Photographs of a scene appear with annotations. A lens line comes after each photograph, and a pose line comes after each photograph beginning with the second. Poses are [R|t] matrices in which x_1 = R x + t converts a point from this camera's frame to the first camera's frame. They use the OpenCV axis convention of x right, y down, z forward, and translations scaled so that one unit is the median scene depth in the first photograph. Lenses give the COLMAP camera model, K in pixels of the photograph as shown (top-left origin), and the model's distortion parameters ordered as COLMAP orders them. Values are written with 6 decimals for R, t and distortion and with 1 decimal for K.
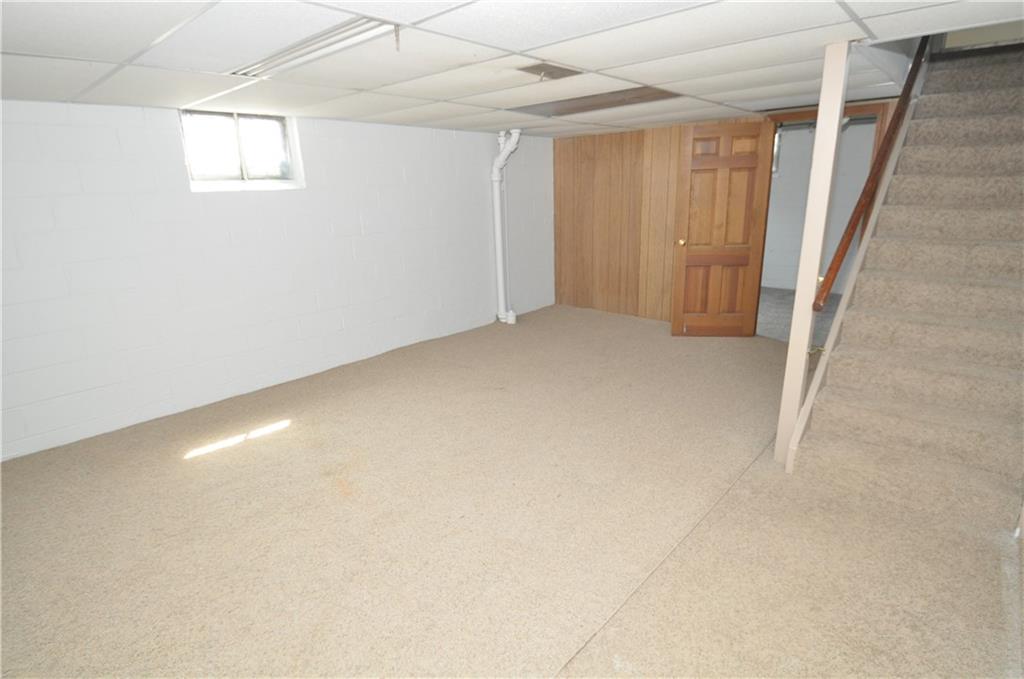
lens RADIAL K [[527.4, 0, 512.0], [0, 527.4, 339.5], [0, 0, 1]] dist [-0.000405, -0.000075]
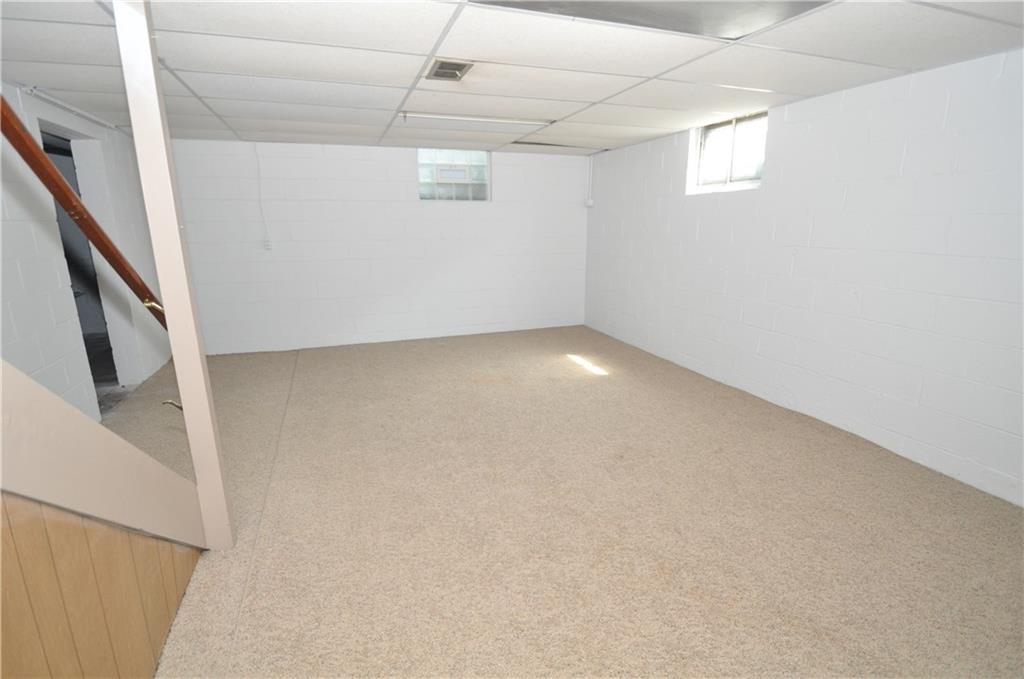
lens RADIAL K [[489.4, 0, 512.0], [0, 489.4, 339.5], [0, 0, 1]] dist [0.000162, 0.000021]
pose [[-0.458591, 0.242453, -0.854933, 0.671932], [-0.227077, 0.898150, 0.376514, -0.312529], [0.859145, 0.366801, -0.356828, 1.180207]]
